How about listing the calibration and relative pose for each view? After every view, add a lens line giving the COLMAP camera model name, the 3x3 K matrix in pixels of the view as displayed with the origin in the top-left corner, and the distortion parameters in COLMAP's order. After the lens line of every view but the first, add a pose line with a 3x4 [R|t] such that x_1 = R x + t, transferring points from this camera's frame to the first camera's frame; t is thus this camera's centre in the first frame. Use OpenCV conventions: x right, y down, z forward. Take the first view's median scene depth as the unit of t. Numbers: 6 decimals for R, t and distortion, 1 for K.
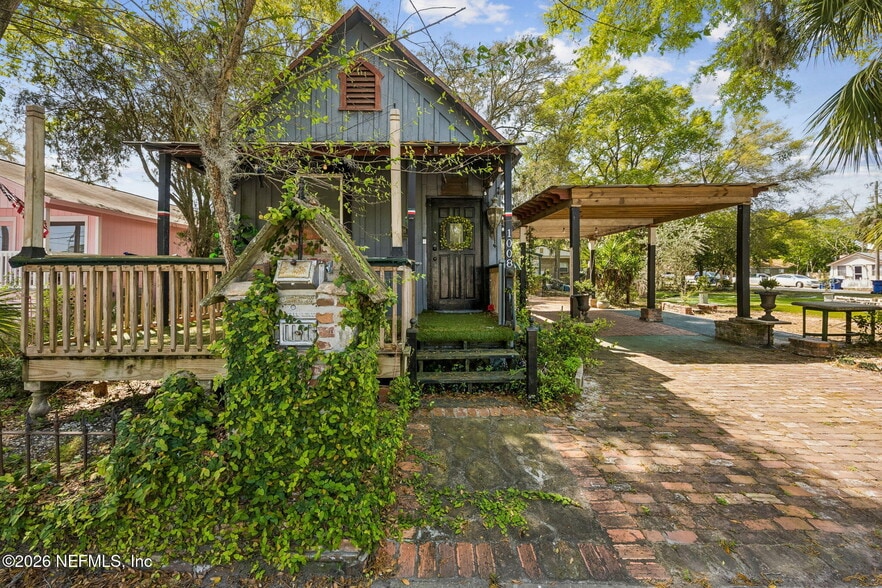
lens RADIAL K [[402.5, 0, 439.8], [0, 402.5, 279.1], [0, 0, 1]] dist [-0.001675, -0.000311]
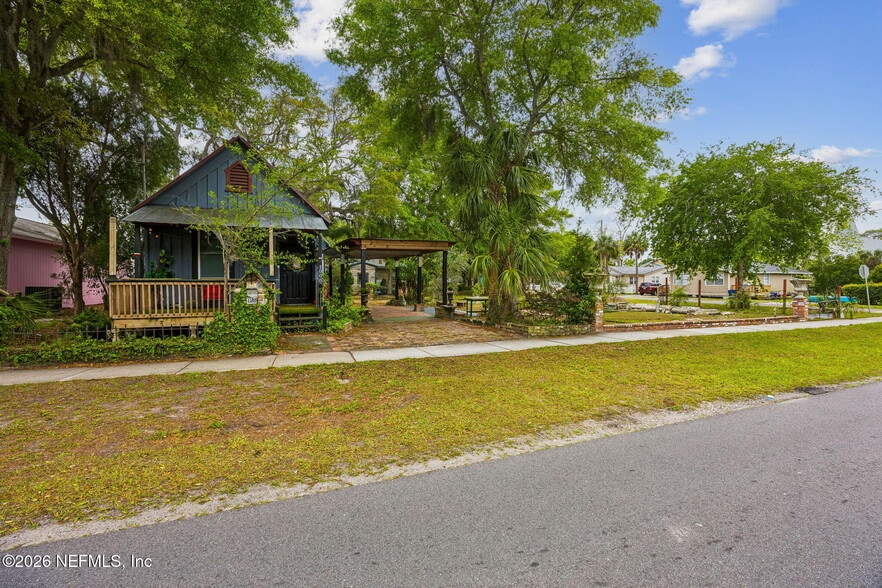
lens RADIAL K [[402.5, 0, 439.8], [0, 402.5, 279.1], [0, 0, 1]] dist [-0.001675, -0.000311]
pose [[0.931703, 0.003470, 0.363204, -0.036724], [0.003814, 0.999806, -0.019336, 0.000512], [-0.363201, 0.019401, 0.931509, -2.083548]]
